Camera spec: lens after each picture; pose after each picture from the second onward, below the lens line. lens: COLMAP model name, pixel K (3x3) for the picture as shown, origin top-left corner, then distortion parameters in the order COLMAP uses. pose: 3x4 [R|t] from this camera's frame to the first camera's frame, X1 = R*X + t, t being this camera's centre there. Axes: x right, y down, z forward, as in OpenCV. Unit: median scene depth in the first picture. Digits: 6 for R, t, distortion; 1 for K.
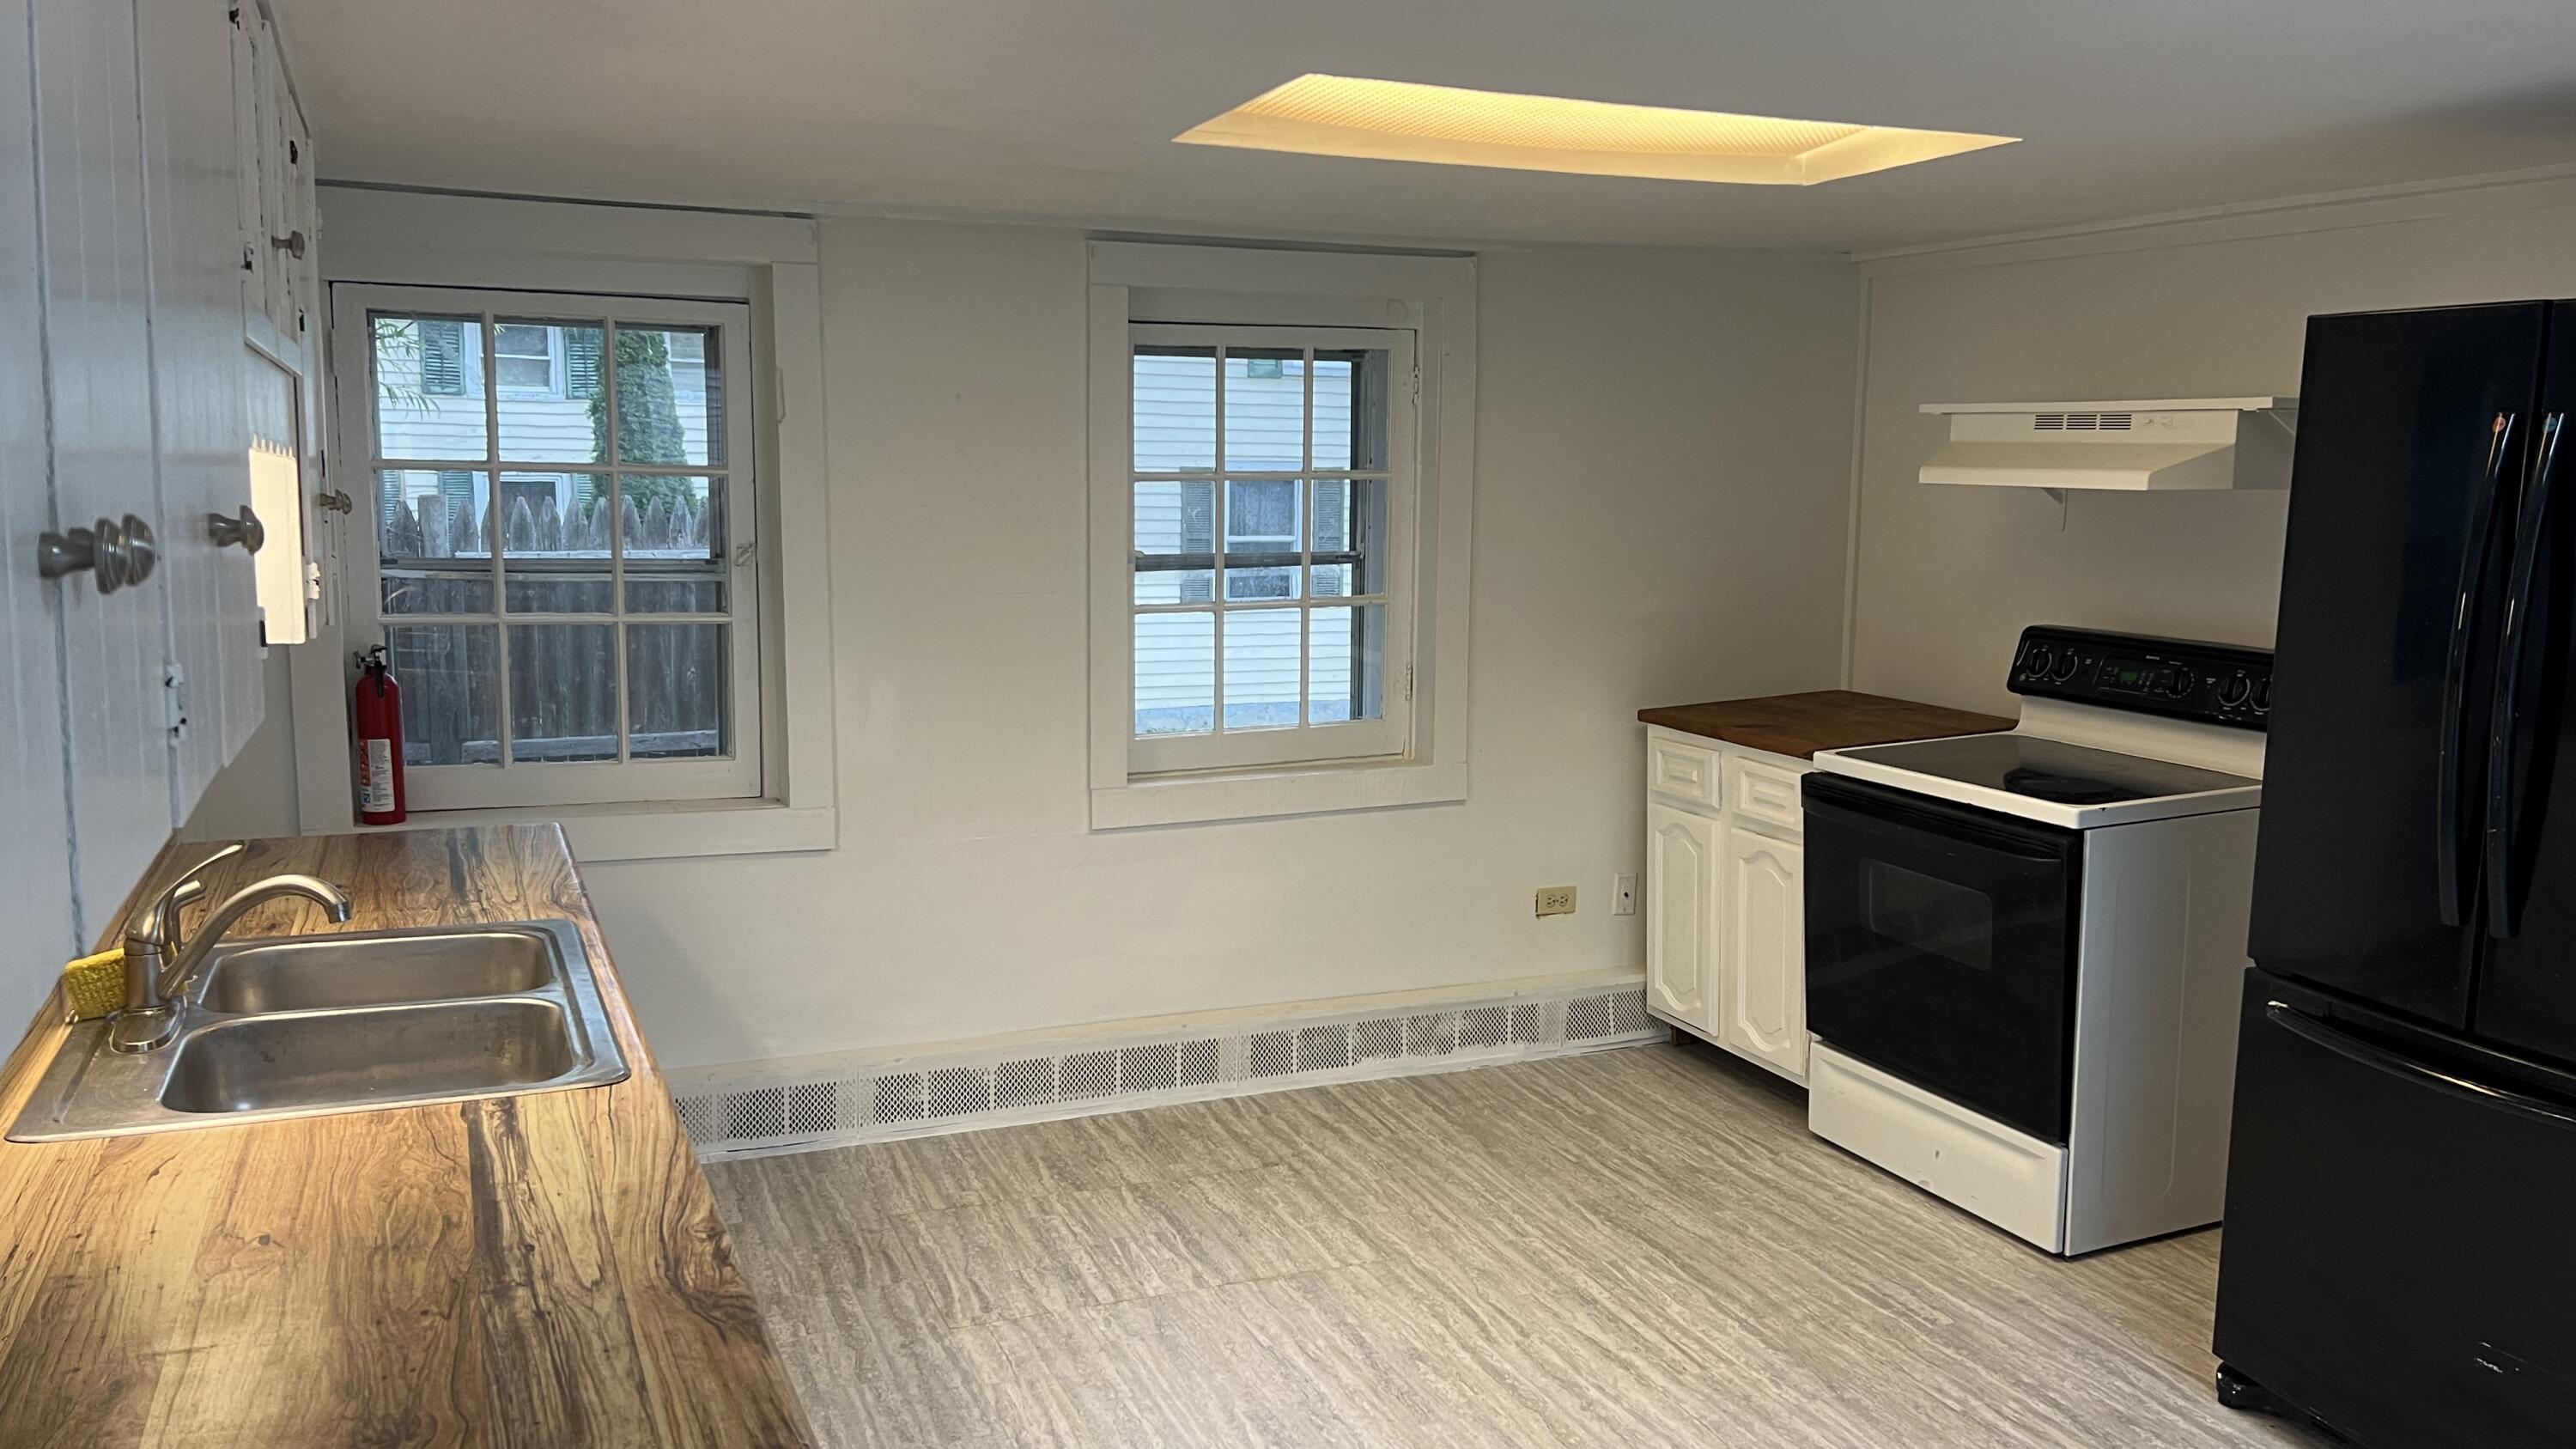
lens RADIAL K [[1895.1, 0, 1280.3], [0, 1895.1, 739.6], [0, 0, 1]] dist [0.044877, -0.049102]
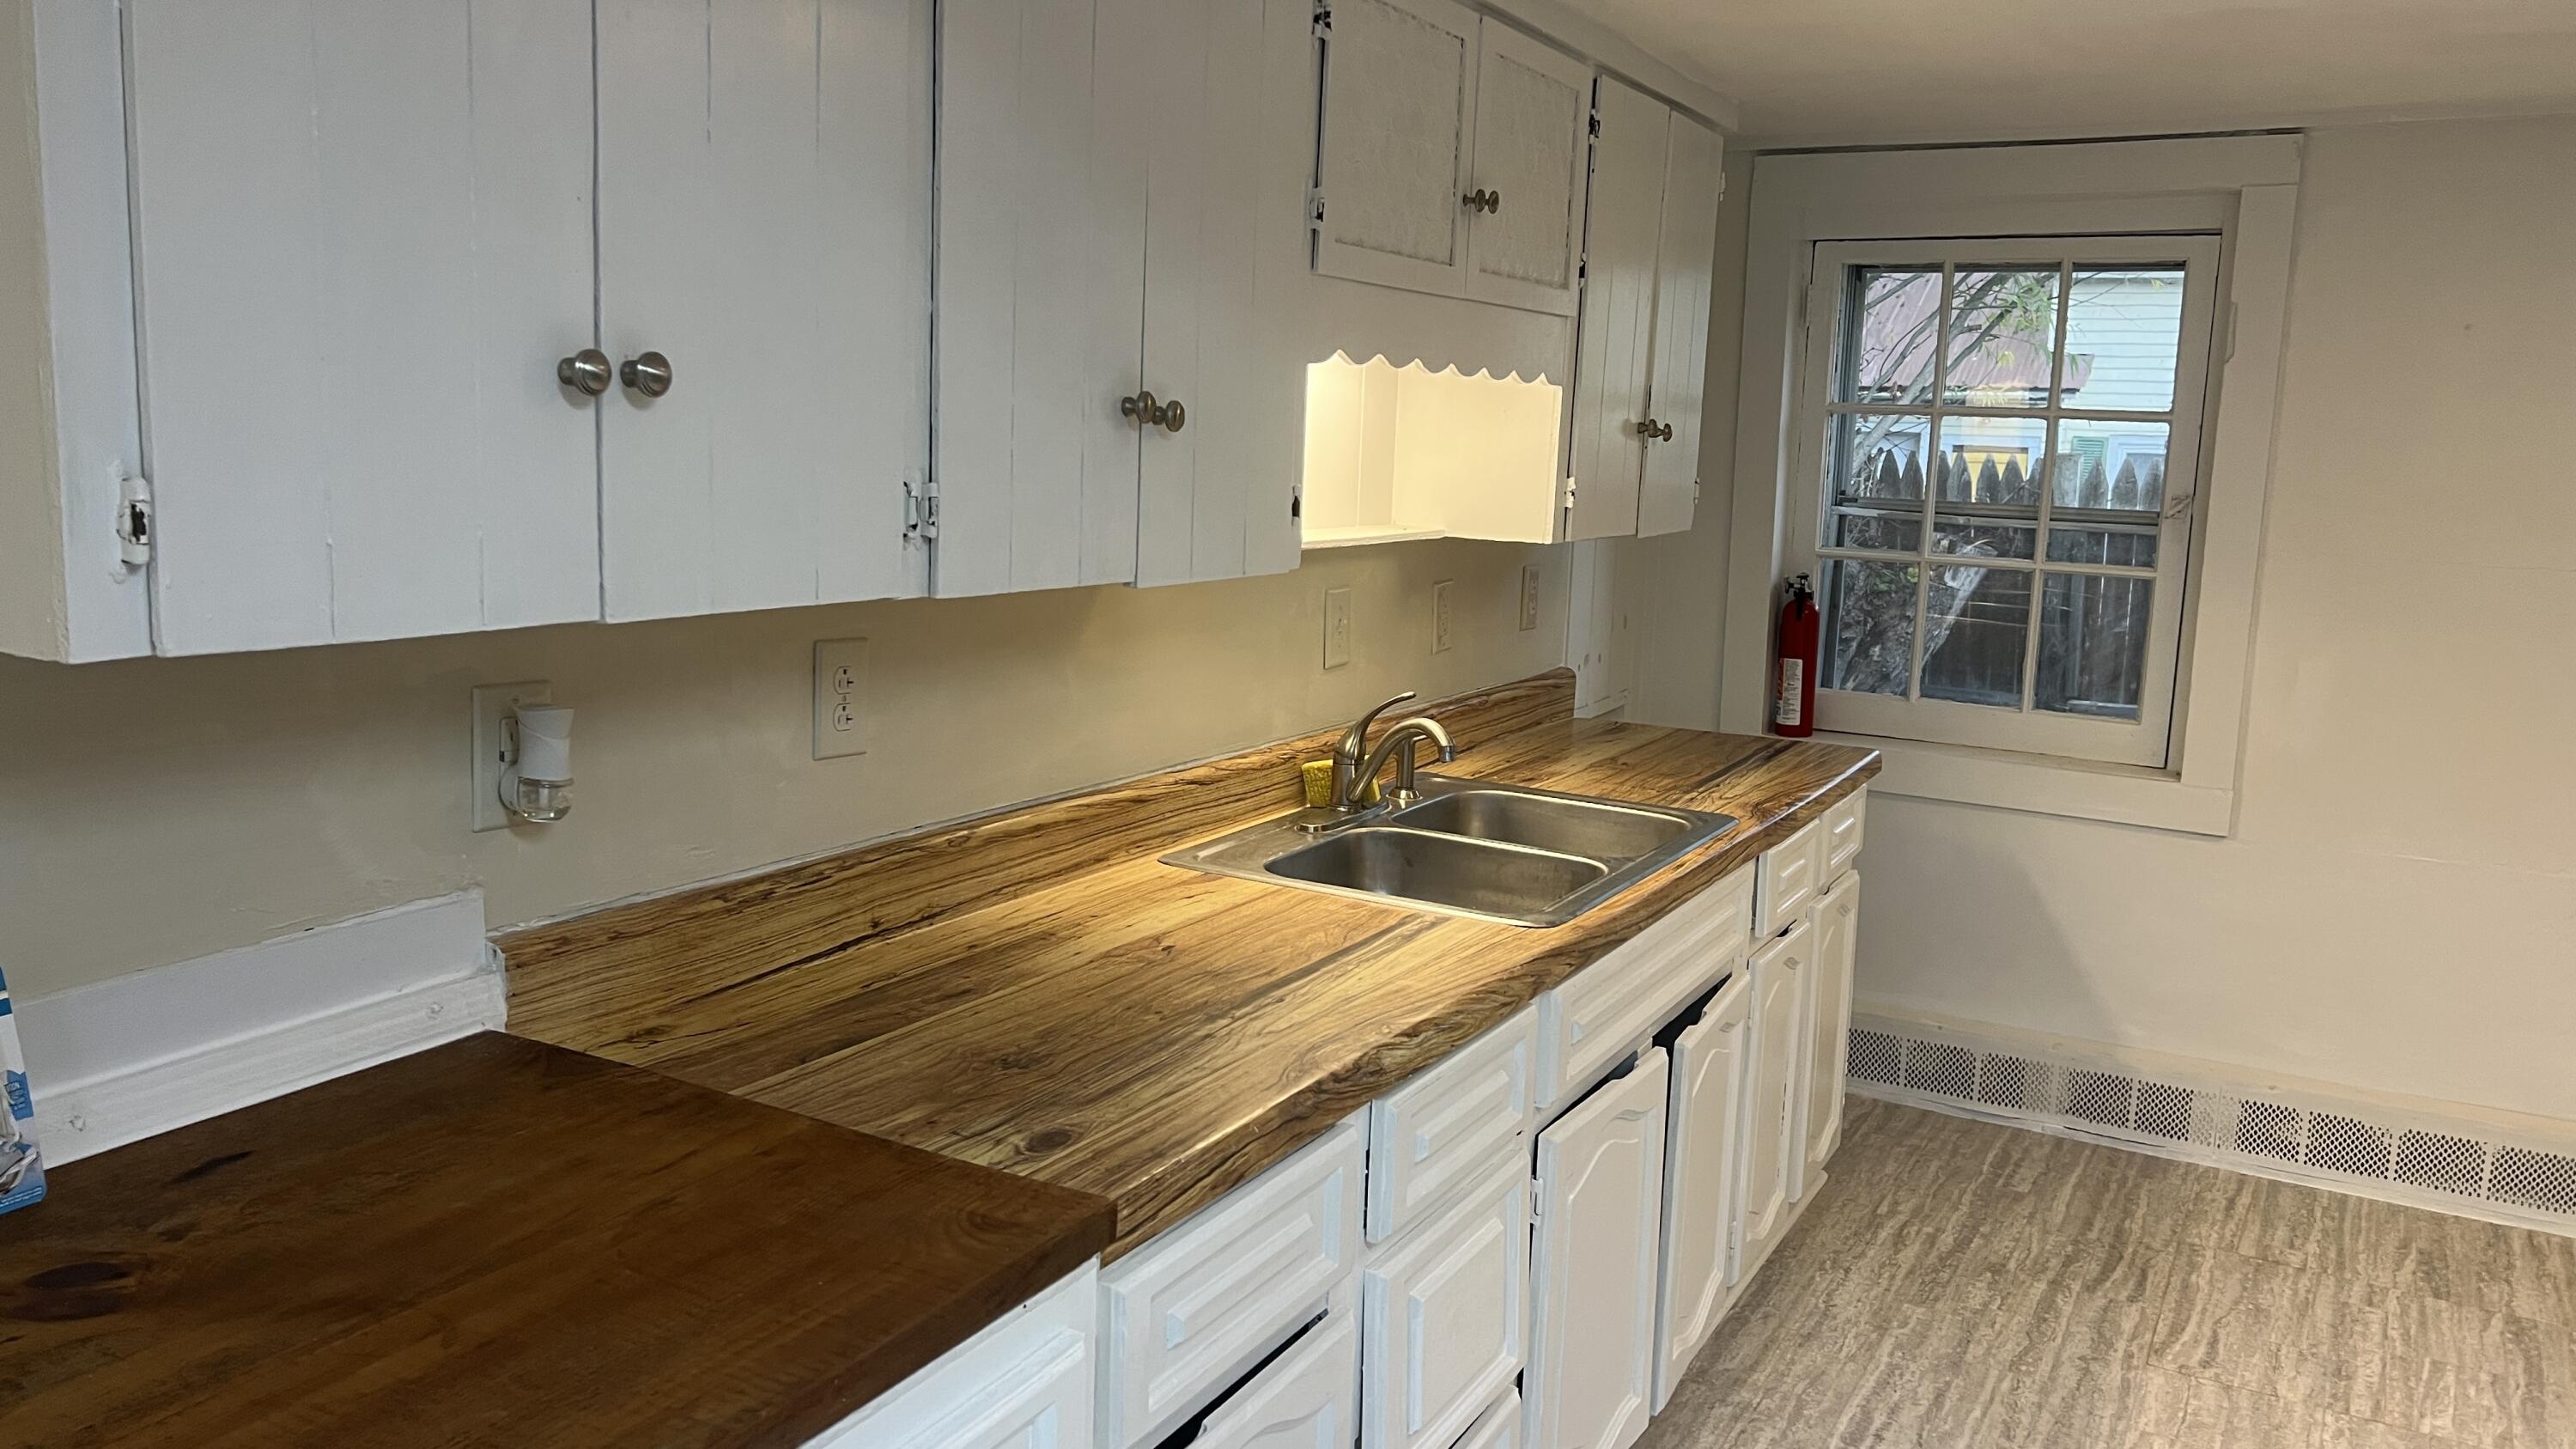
lens RADIAL K [[1895.1, 0, 1280.3], [0, 1895.1, 739.6], [0, 0, 1]] dist [0.044877, -0.049102]
pose [[0.613543, 0.138483, -0.777423, 0.194989], [-0.129811, 0.988797, 0.073689, 0.003364], [0.778918, 0.055706, 0.624646, 0.082343]]
